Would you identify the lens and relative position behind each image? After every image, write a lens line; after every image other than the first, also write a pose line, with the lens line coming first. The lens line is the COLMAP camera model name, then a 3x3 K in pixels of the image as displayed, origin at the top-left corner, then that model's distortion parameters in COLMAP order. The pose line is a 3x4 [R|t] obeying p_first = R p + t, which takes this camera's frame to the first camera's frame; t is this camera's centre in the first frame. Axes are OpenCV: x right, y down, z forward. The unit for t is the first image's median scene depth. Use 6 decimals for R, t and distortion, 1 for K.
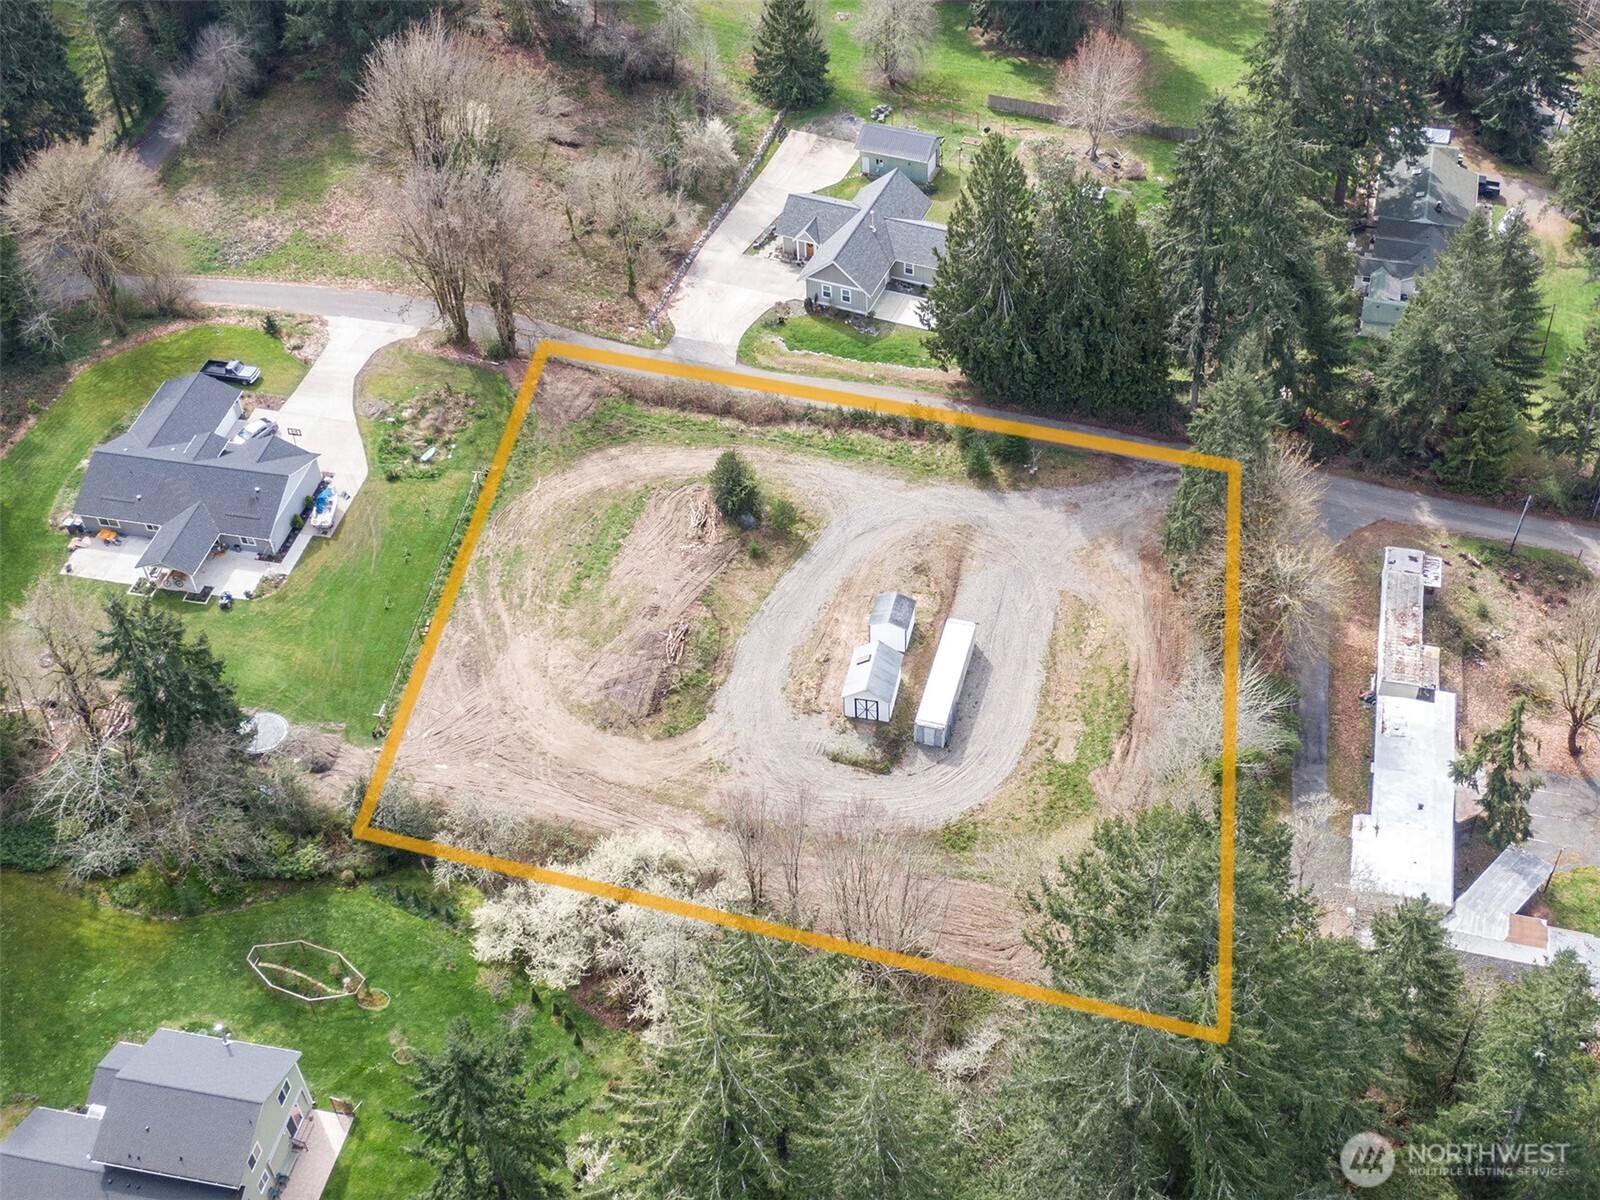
lens RADIAL K [[1921.3, 0, 845.4], [0, 1921.3, 663.2], [0, 0, 1]] dist [0.013491, 0.020191]
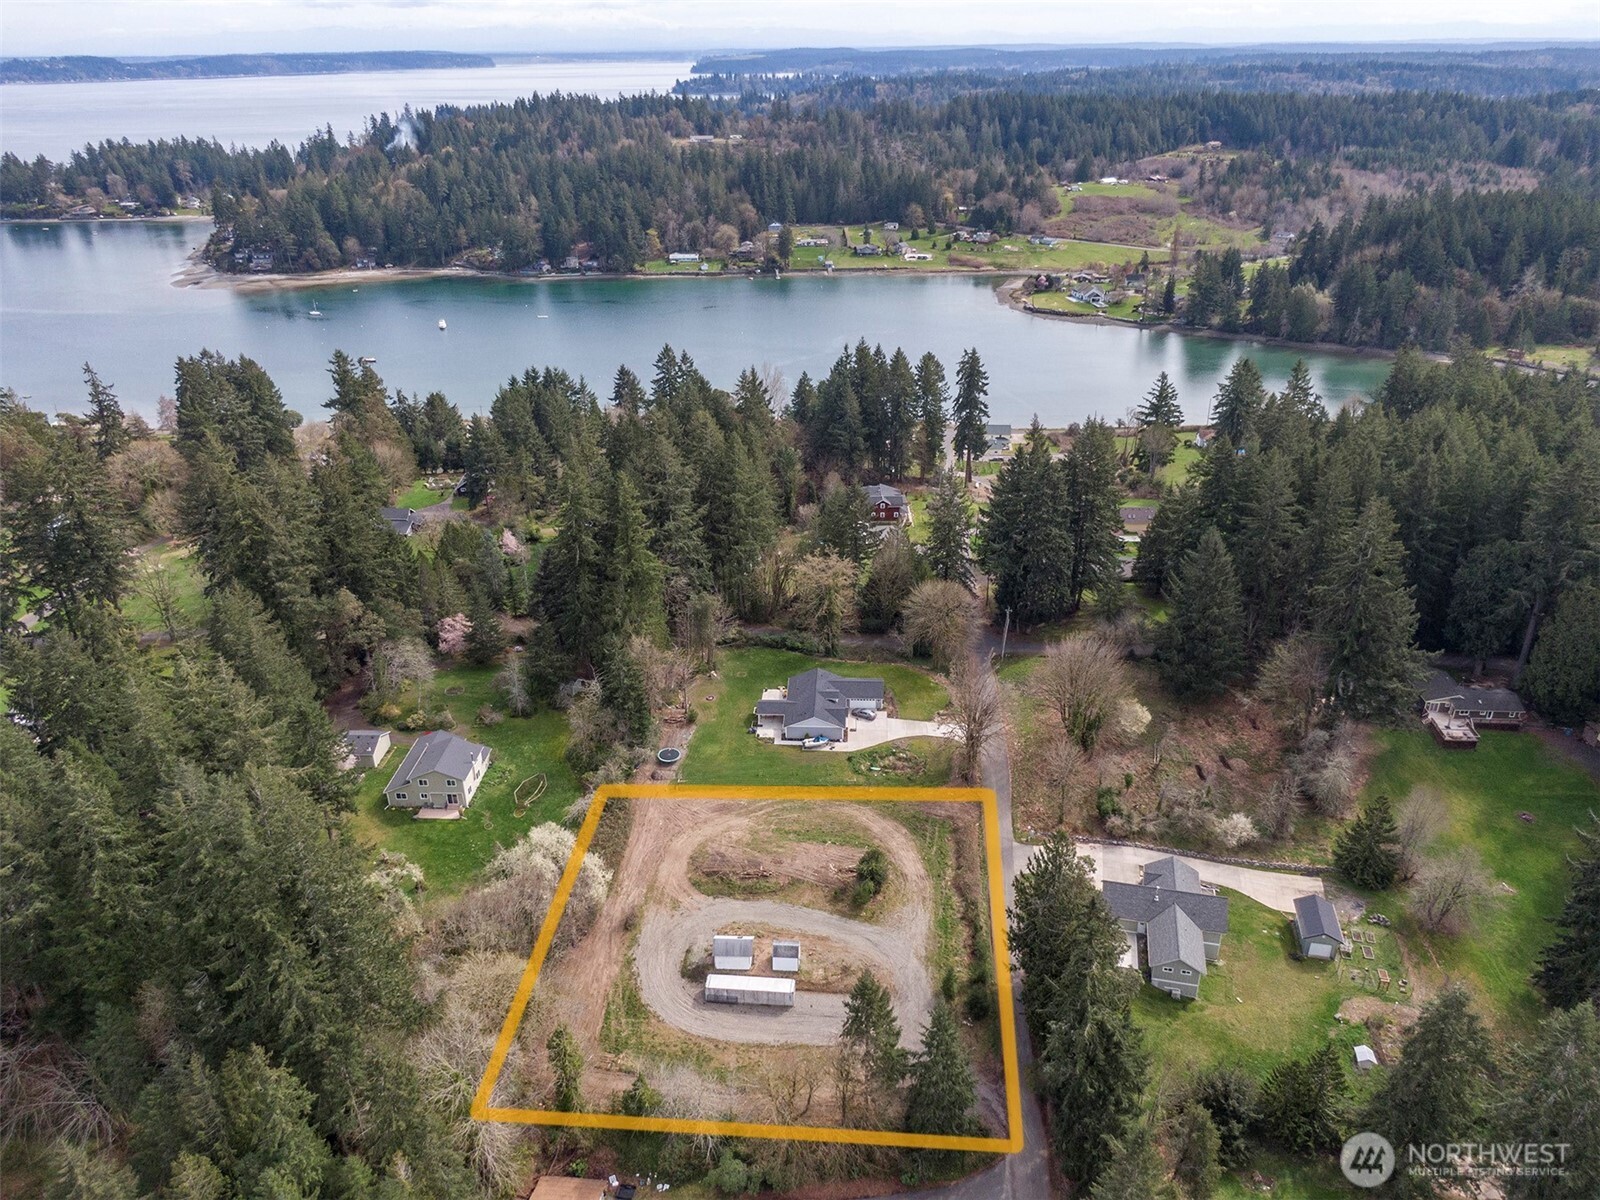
lens RADIAL K [[1141.9, 0, 802.4], [0, 1141.9, 600.3], [0, 0, 1]] dist [0.051236, -0.082371]
pose [[0.159867, 0.449763, -0.878724, 0.712558], [-0.714280, 0.667133, 0.211513, -0.417623], [0.681357, 0.593841, 0.427909, 0.366058]]
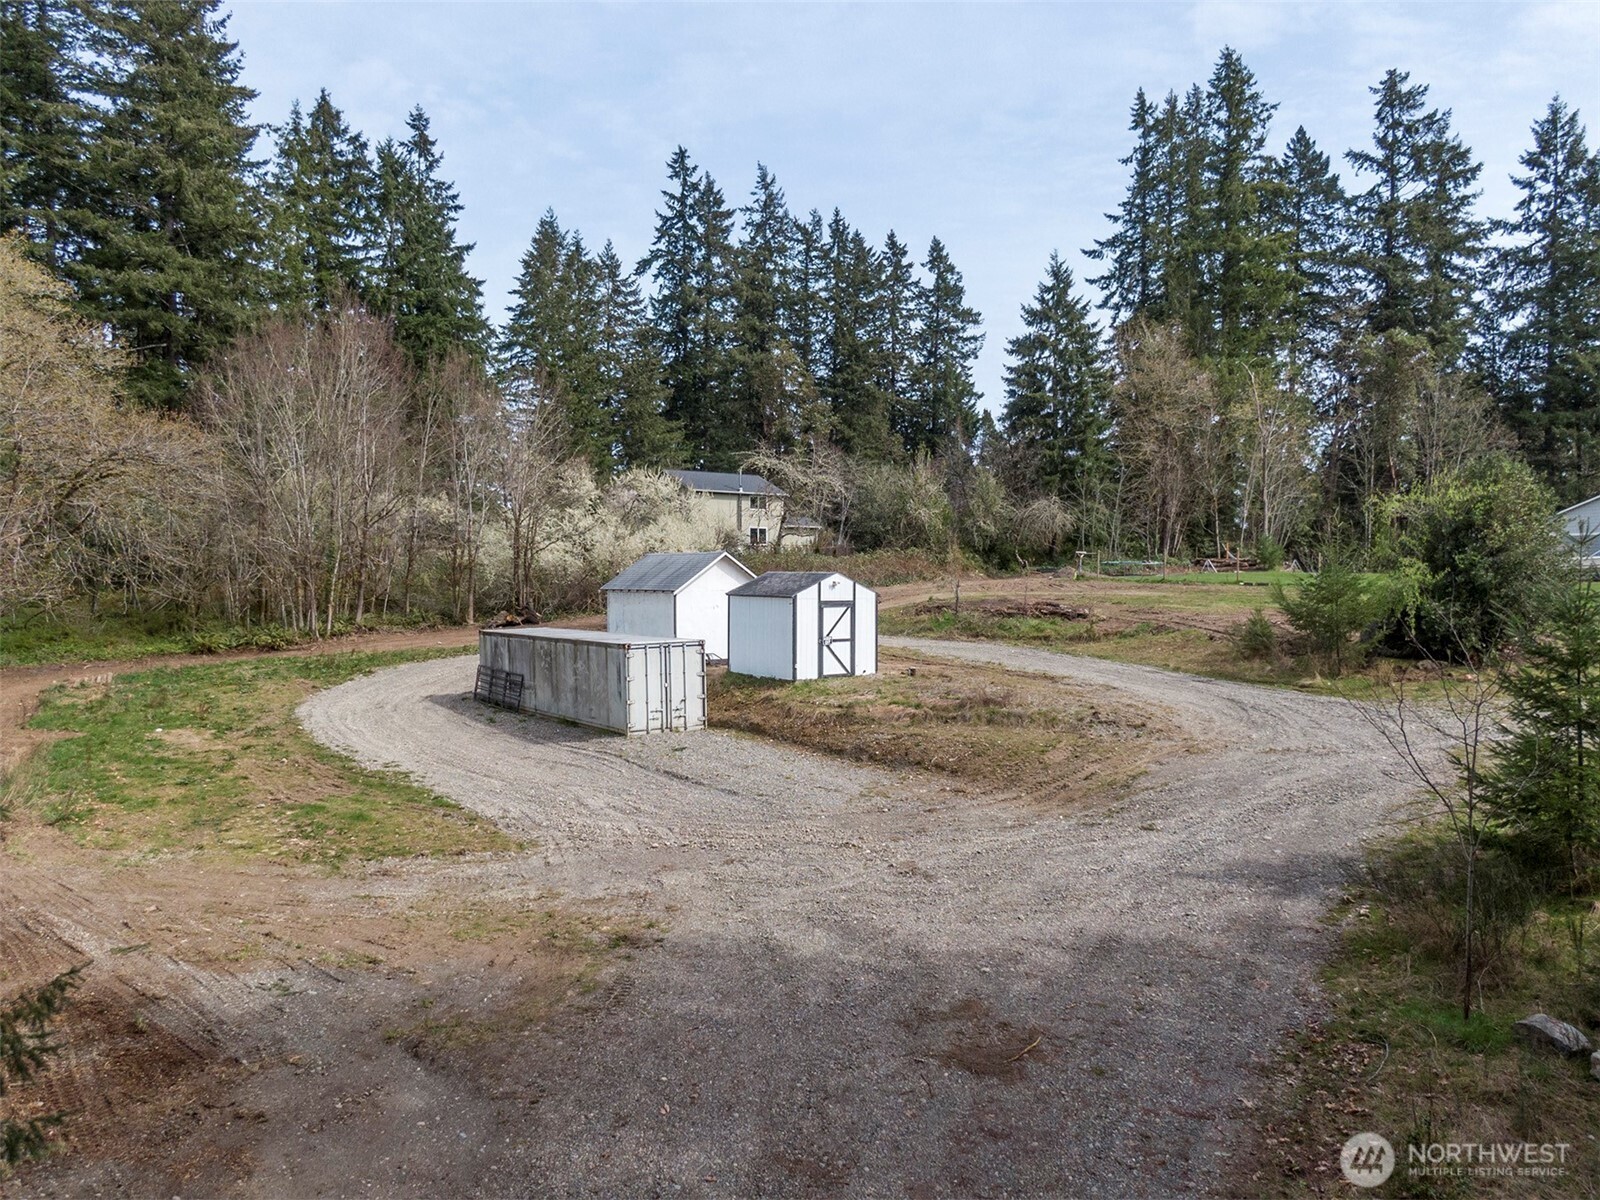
lens RADIAL K [[1177.2, 0, 798.6], [0, 1177.2, 615.6], [0, 0, 1]] dist [0.102772, -0.157342]
pose [[-0.669219, 0.046259, -0.741624, 0.180188], [-0.529364, 0.670726, 0.519519, -0.131203], [0.521459, 0.740261, -0.424374, 1.013684]]
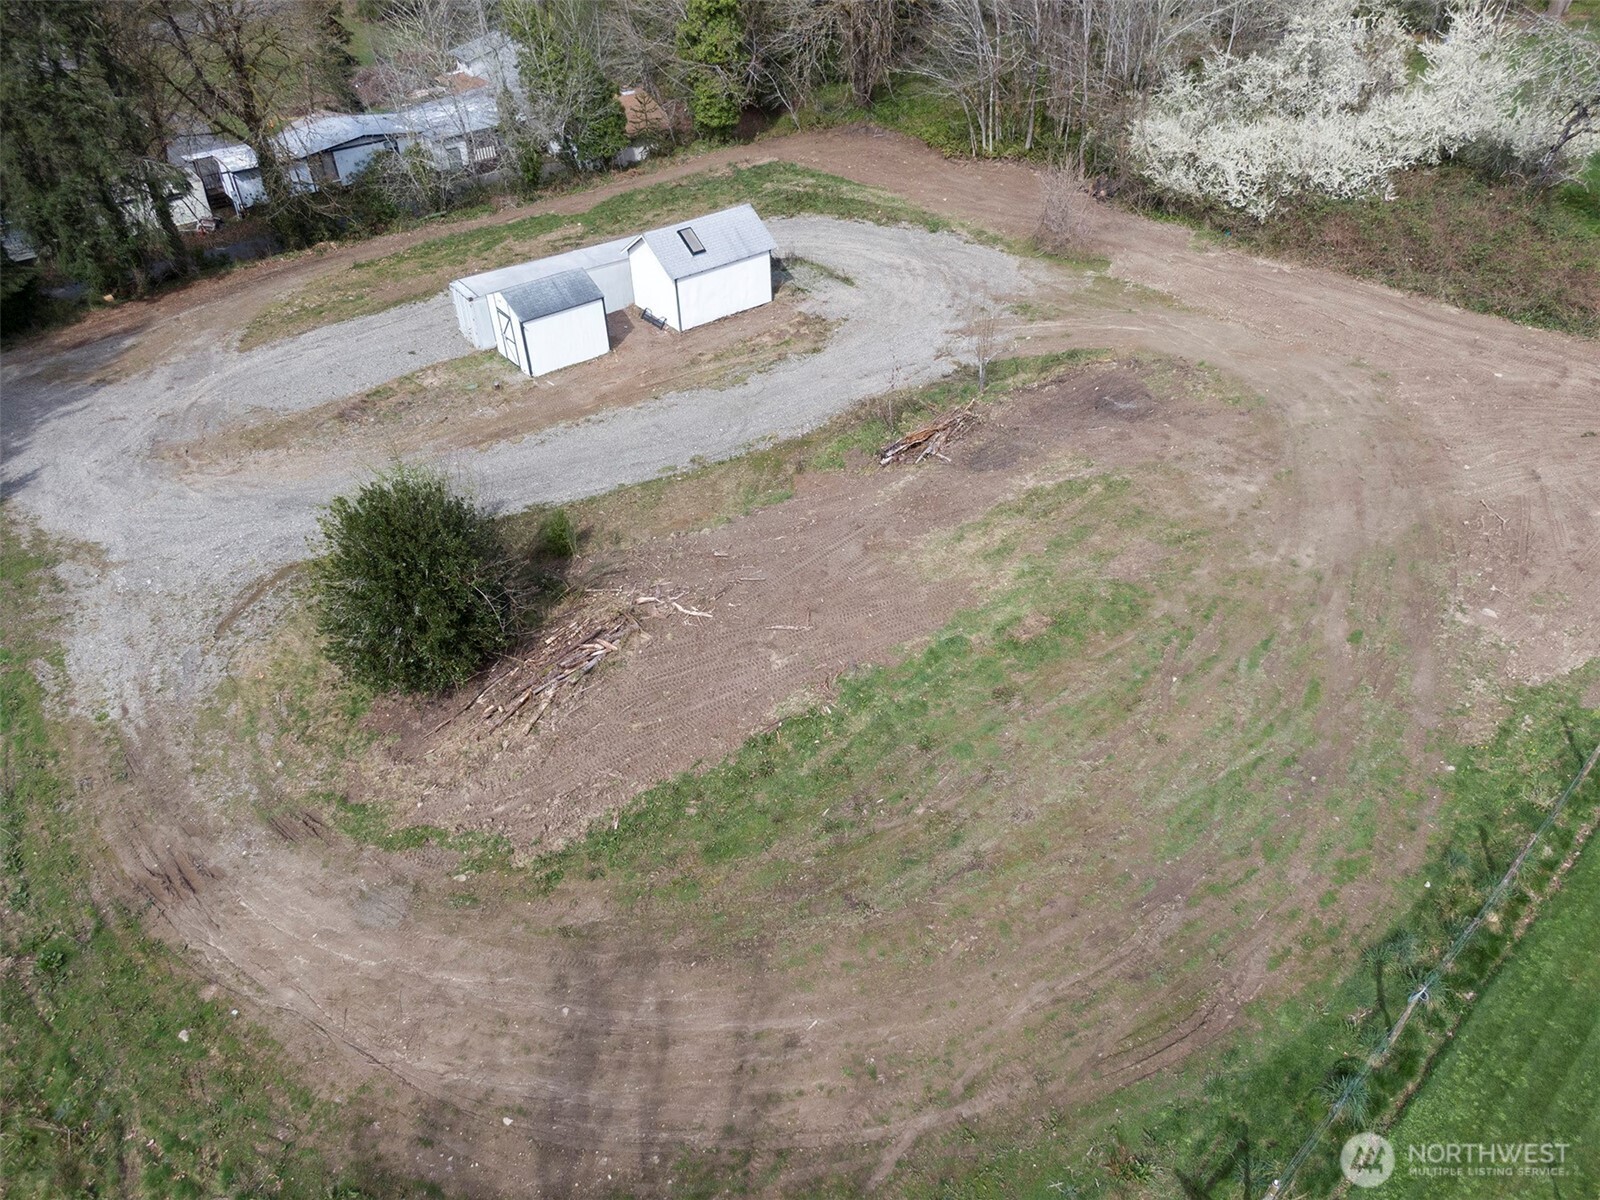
lens RADIAL K [[1141.9, 0, 802.4], [0, 1141.9, 600.3], [0, 0, 1]] dist [0.051236, -0.082371]
pose [[-0.759256, -0.370875, 0.534773, -0.194056], [0.500022, 0.193507, 0.844117, -0.207226], [-0.416544, 0.908299, 0.038524, 0.950508]]
